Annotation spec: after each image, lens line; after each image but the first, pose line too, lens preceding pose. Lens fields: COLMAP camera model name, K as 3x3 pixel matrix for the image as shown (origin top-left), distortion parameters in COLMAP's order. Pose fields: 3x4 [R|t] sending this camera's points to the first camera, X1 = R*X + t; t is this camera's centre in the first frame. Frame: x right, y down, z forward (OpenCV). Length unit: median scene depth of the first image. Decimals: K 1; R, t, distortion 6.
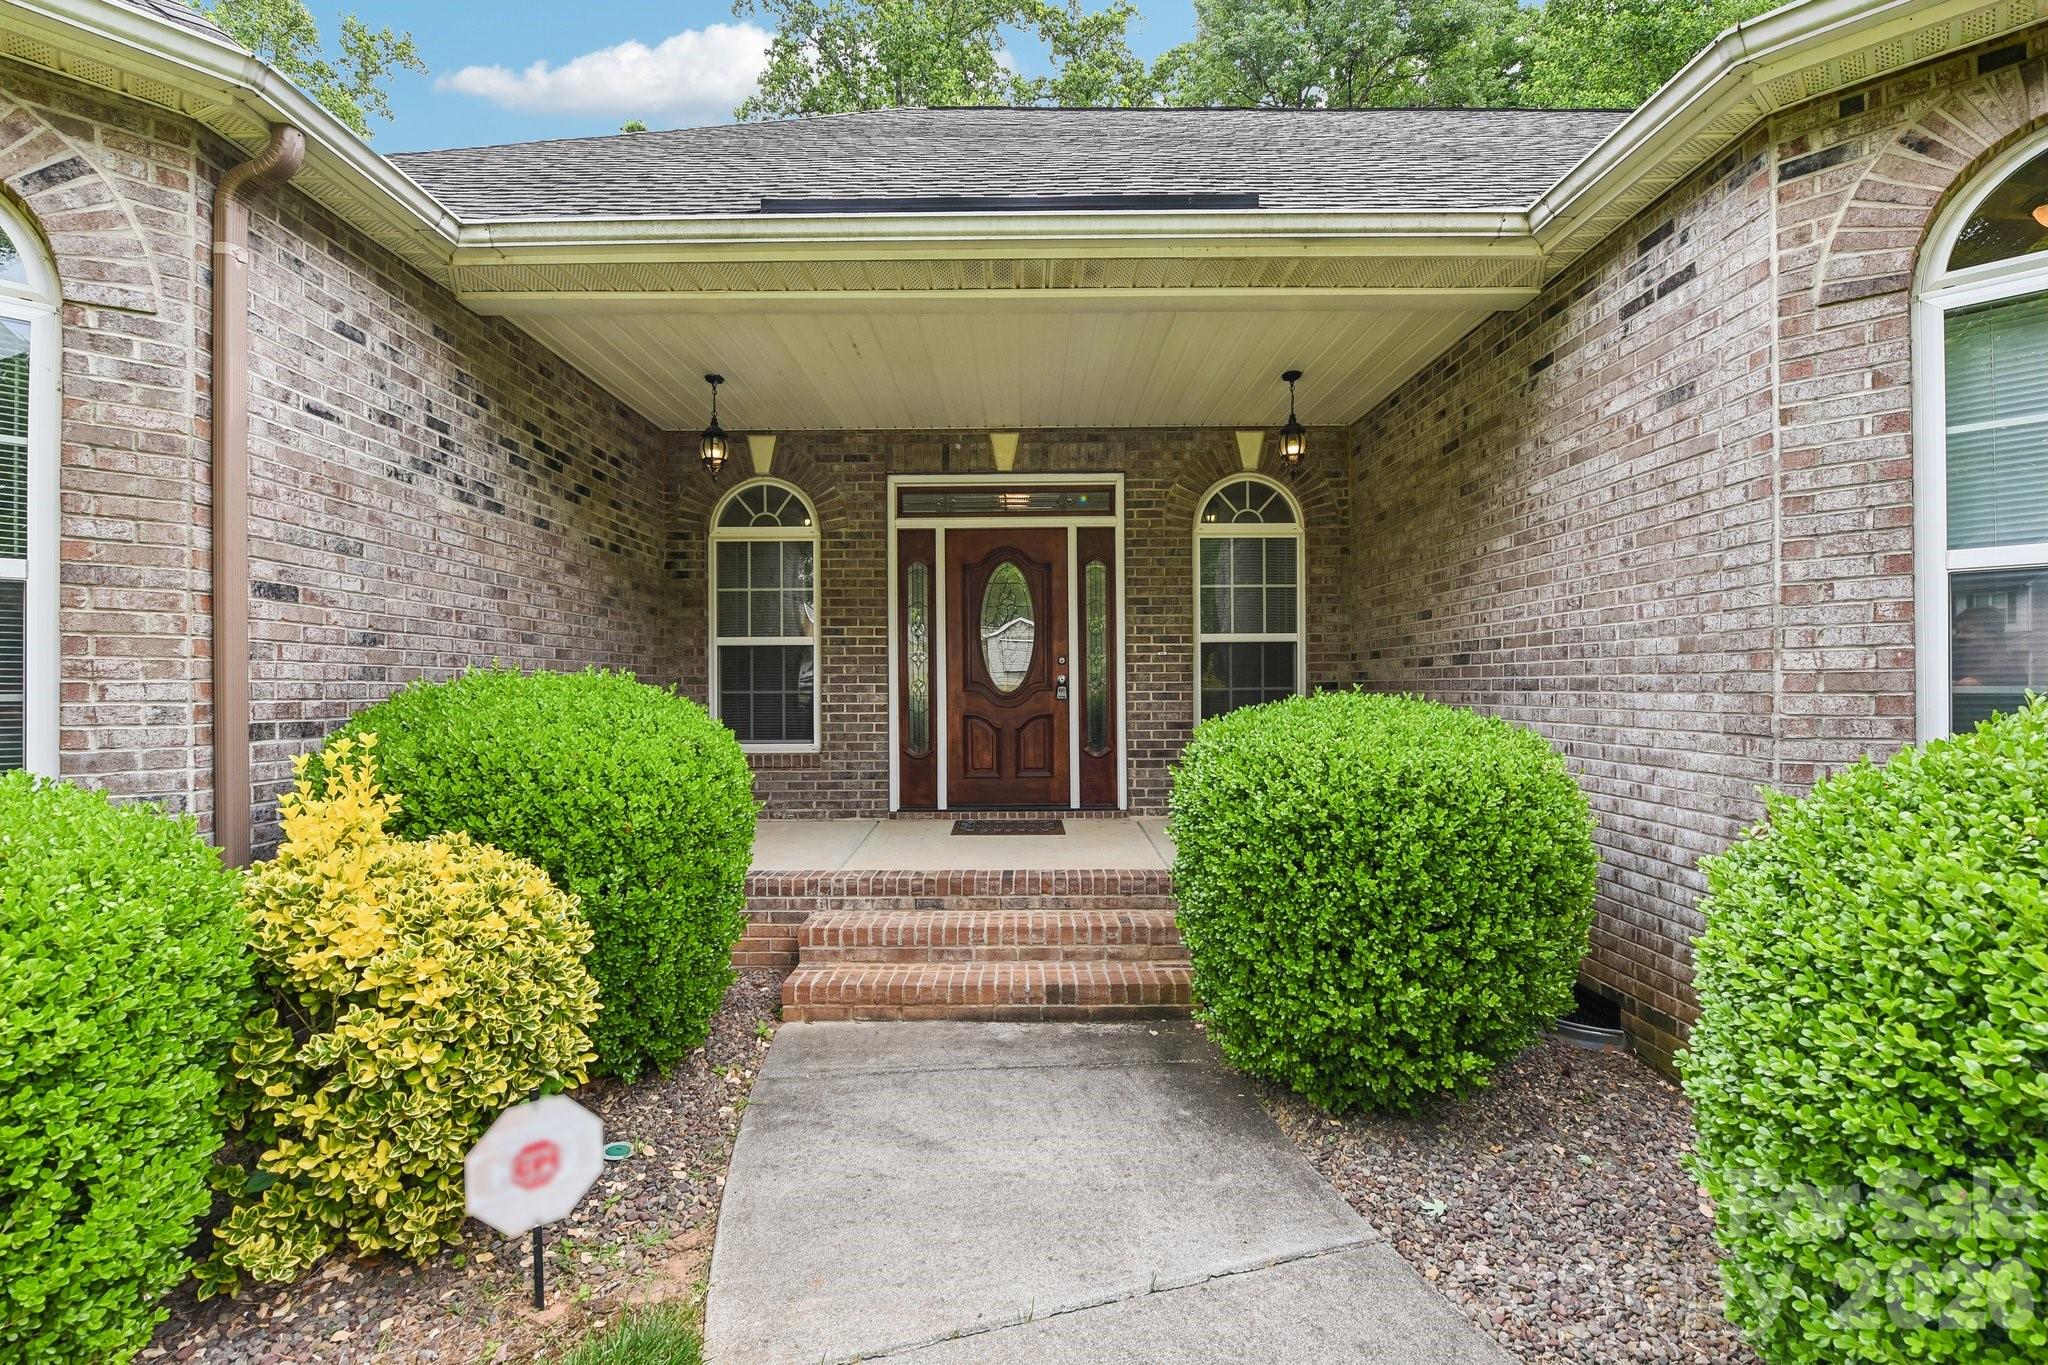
lens RADIAL K [[887.3, 0, 1024.0], [0, 887.3, 682.5], [0, 0, 1]] dist [-0.010511, -0.000308]
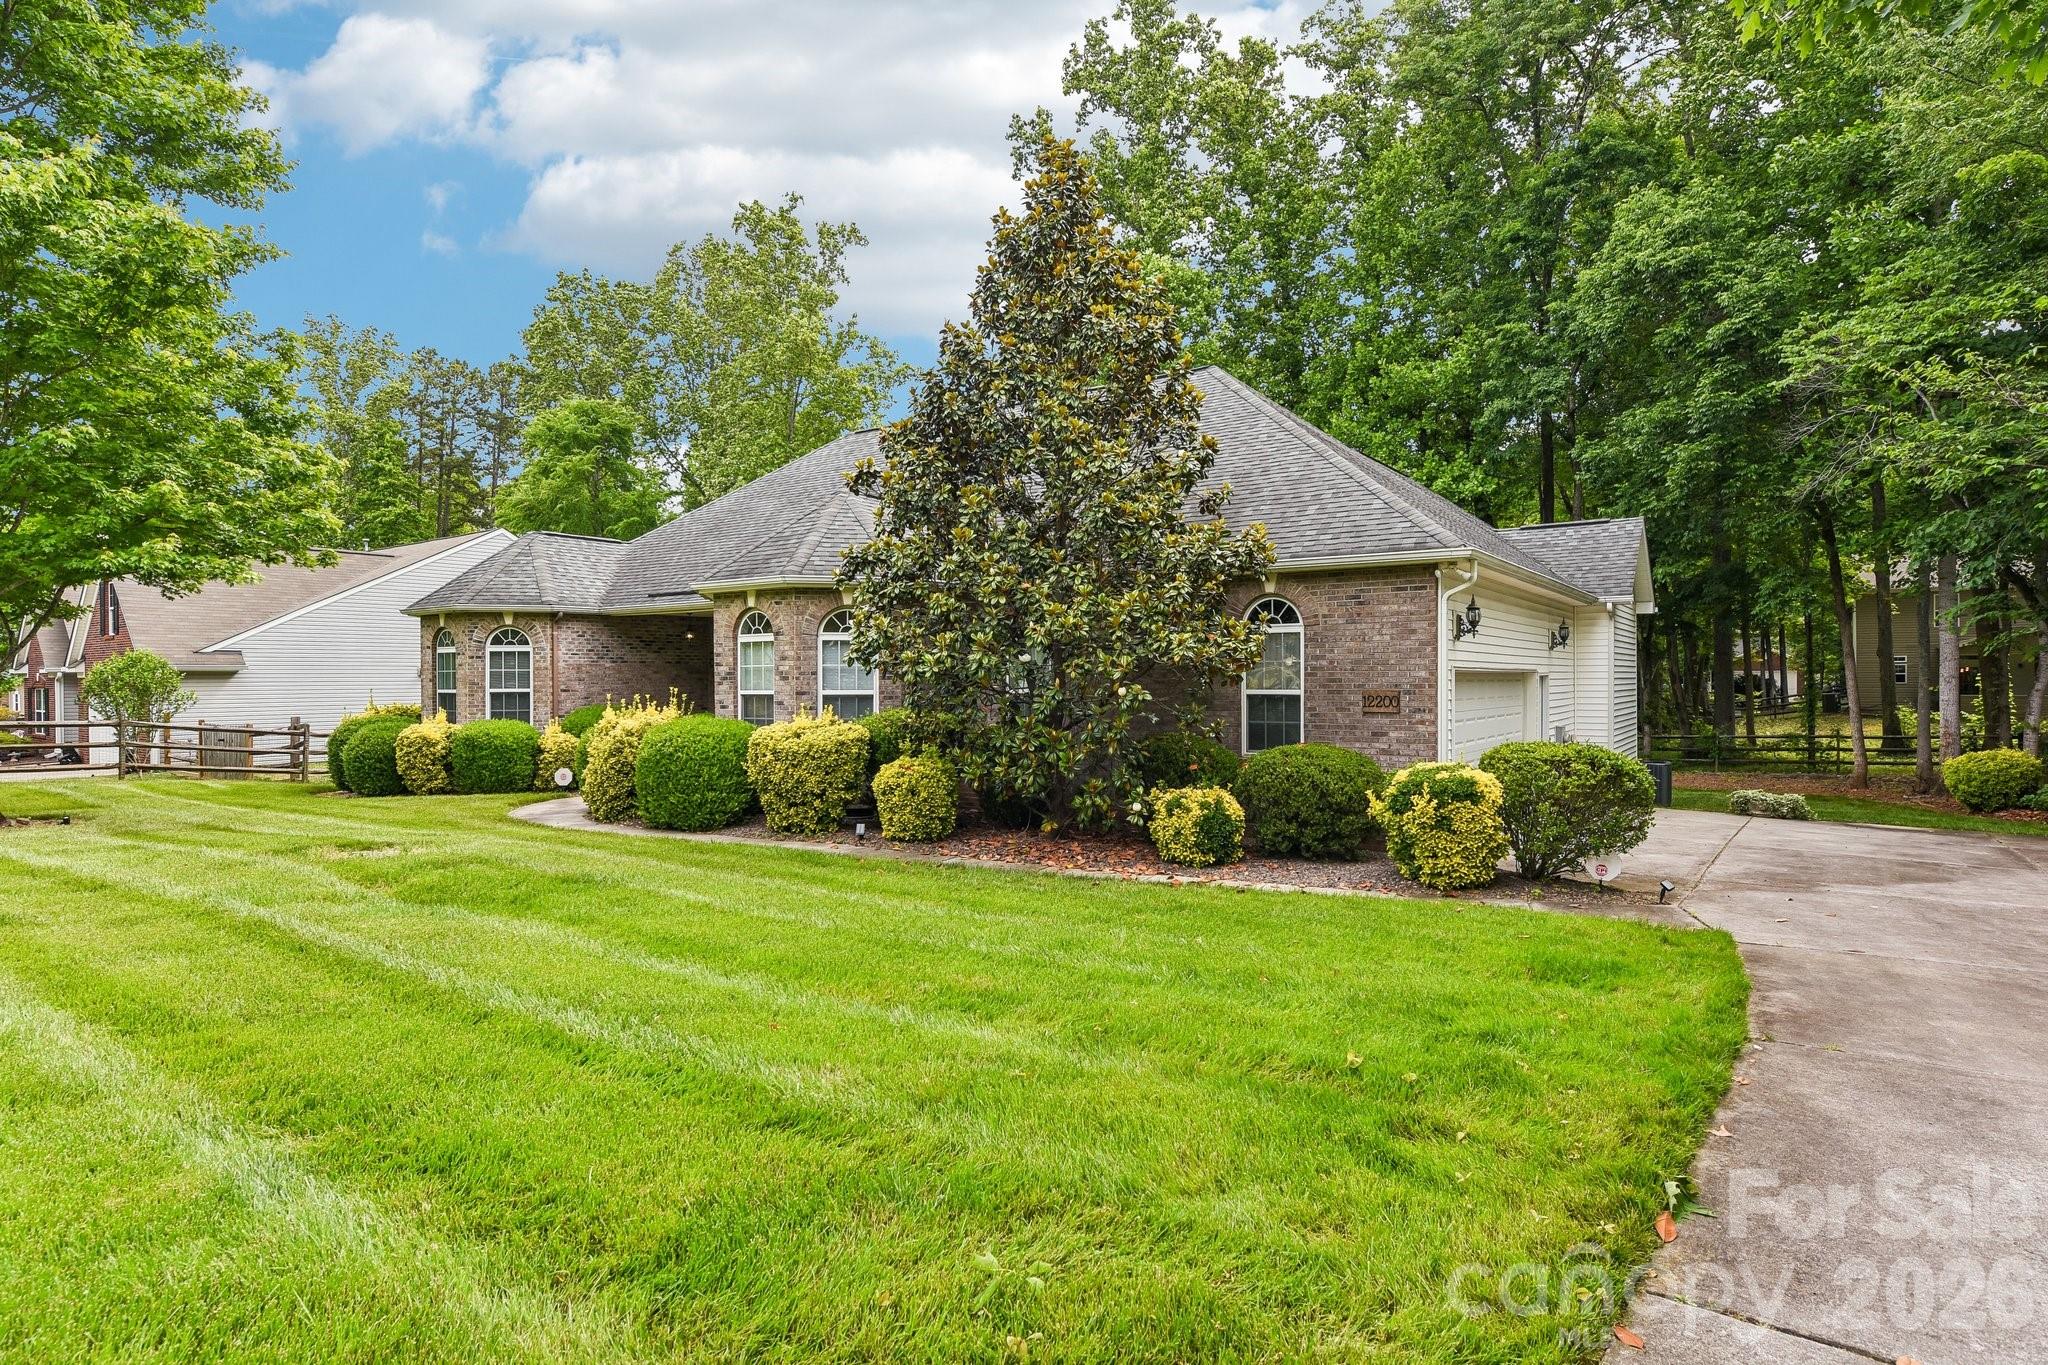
lens RADIAL K [[1063.7, 0, 1024.0], [0, 1063.7, 682.5], [0, 0, 1]] dist [-0.025133, -0.000080]
pose [[0.836294, 0.001348, -0.548279, 3.236468], [-0.000942, 0.999999, 0.001022, -0.105190], [0.548280, -0.000339, 0.836295, -1.842614]]
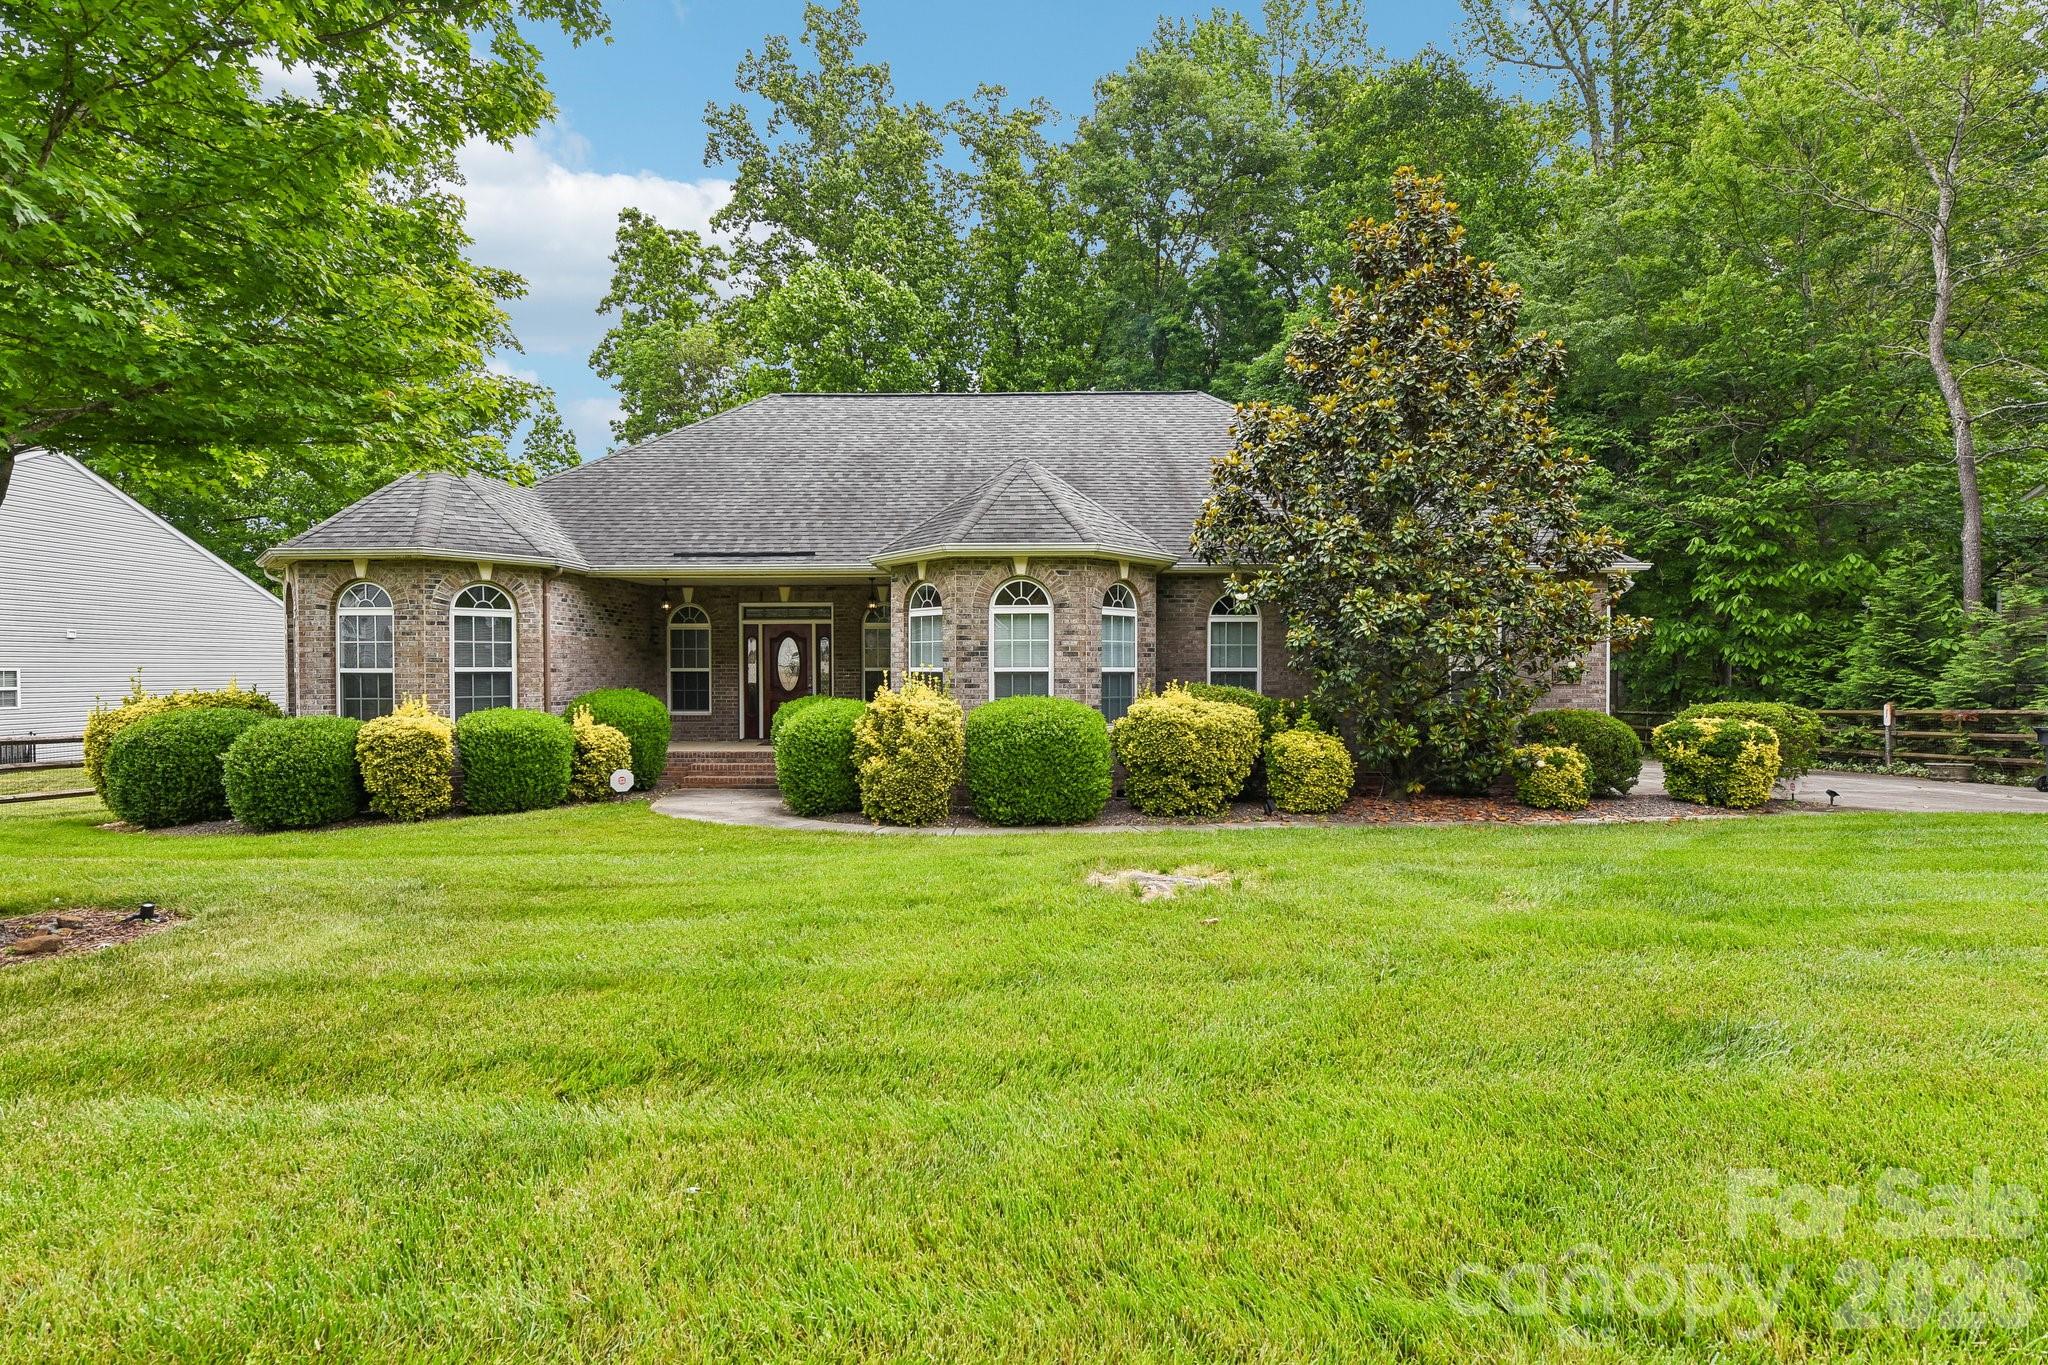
lens RADIAL K [[887.3, 0, 1024.0], [0, 887.3, 682.5], [0, 0, 1]] dist [-0.010511, -0.000308]
pose [[0.999991, 0.002181, 0.003728, 0.871911], [-0.002251, 0.999819, 0.018883, -0.082144], [-0.003686, -0.018891, 0.999815, -2.040785]]
